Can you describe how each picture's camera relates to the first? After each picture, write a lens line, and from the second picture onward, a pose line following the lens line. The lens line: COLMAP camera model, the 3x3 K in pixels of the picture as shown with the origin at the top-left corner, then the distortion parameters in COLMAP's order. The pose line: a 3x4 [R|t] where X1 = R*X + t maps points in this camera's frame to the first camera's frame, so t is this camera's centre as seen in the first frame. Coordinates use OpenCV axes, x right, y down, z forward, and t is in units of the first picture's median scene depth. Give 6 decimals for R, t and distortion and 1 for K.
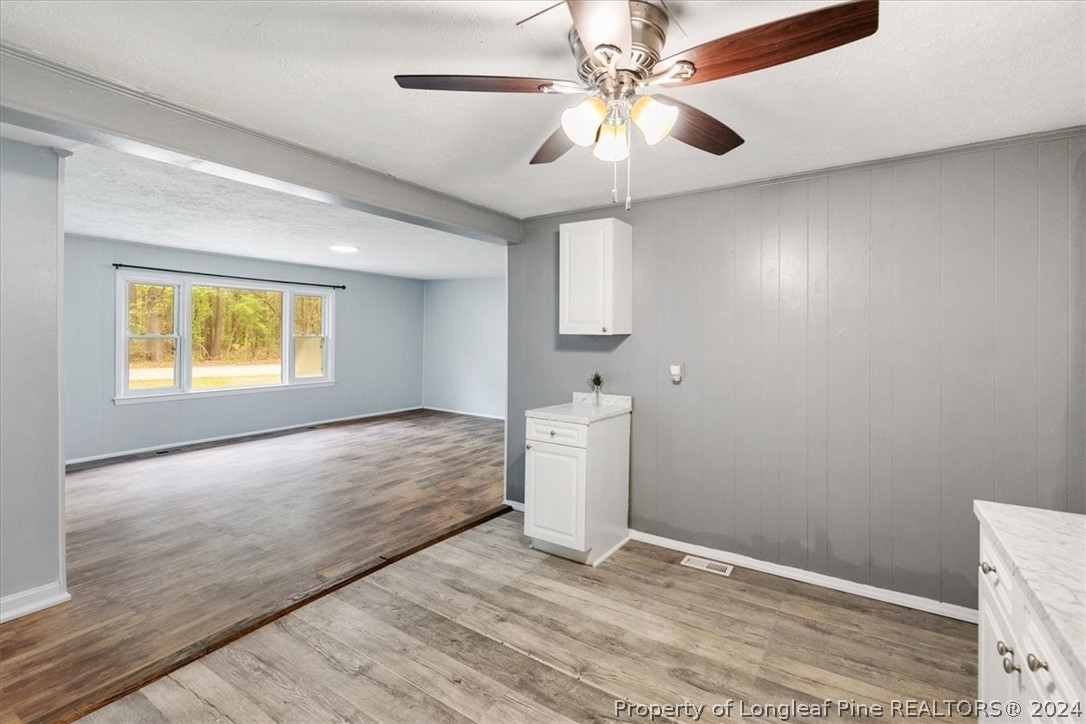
lens RADIAL K [[492.6, 0, 542.0], [0, 492.6, 334.9], [0, 0, 1]] dist [-0.000678, 0.000229]
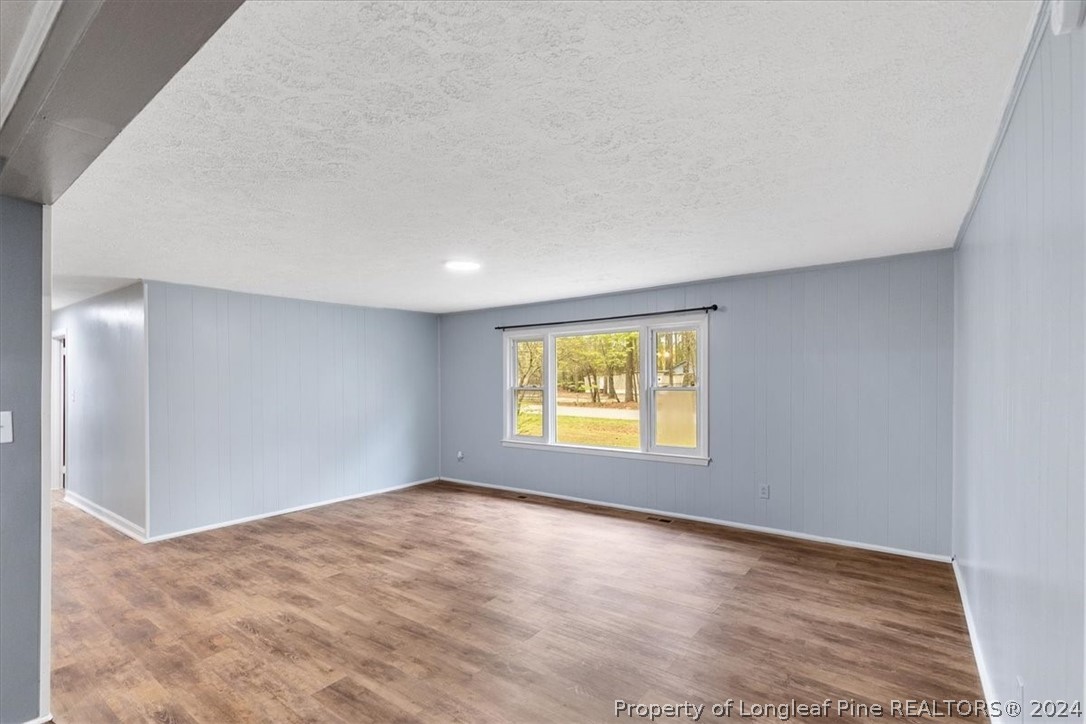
lens RADIAL K [[497.9, 0, 541.8], [0, 497.9, 362.4], [0, 0, 1]] dist [0.004114, 0.000315]
pose [[-0.060872, -0.052981, -0.996738, 0.758127], [0.002902, 0.998577, -0.053256, 0.015248], [0.998141, -0.006134, -0.060632, 2.699416]]
